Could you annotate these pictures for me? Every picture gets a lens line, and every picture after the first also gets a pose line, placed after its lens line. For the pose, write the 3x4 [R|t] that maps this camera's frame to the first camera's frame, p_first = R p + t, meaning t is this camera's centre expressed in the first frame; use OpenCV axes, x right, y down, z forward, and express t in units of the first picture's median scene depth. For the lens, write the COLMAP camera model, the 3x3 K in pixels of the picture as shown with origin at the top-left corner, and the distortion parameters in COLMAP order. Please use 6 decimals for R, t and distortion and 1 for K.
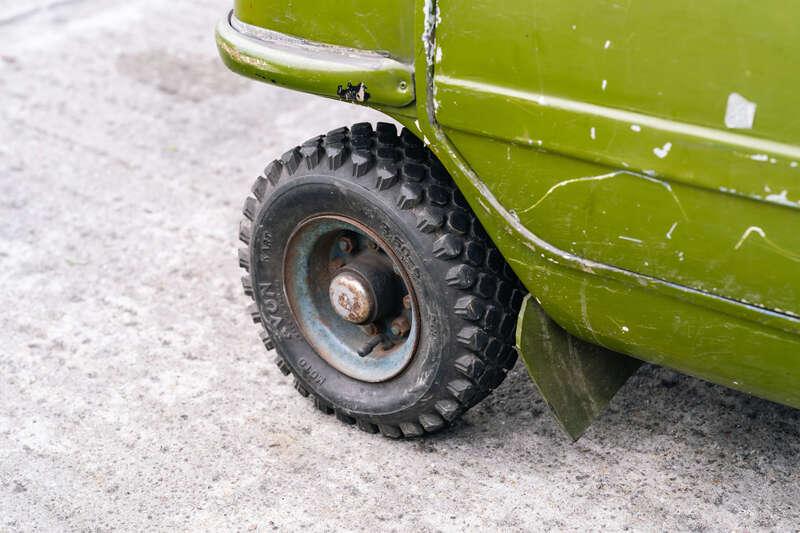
lens RADIAL K [[1456.3, 0, 400.0], [0, 1456.3, 266.5], [0, 0, 1]] dist [0.012381, 0.082138]
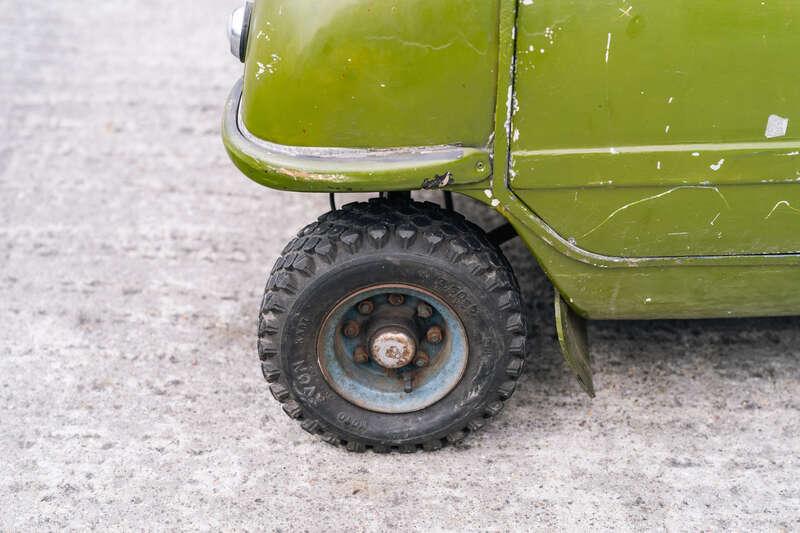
lens RADIAL K [[1456.3, 0, 400.0], [0, 1456.3, 266.5], [0, 0, 1]] dist [0.012381, 0.082138]
pose [[0.801880, -0.288716, 0.523099, -0.672041], [0.269568, 0.956150, 0.114500, -0.187908], [-0.533219, 0.049195, 0.844546, -0.002619]]
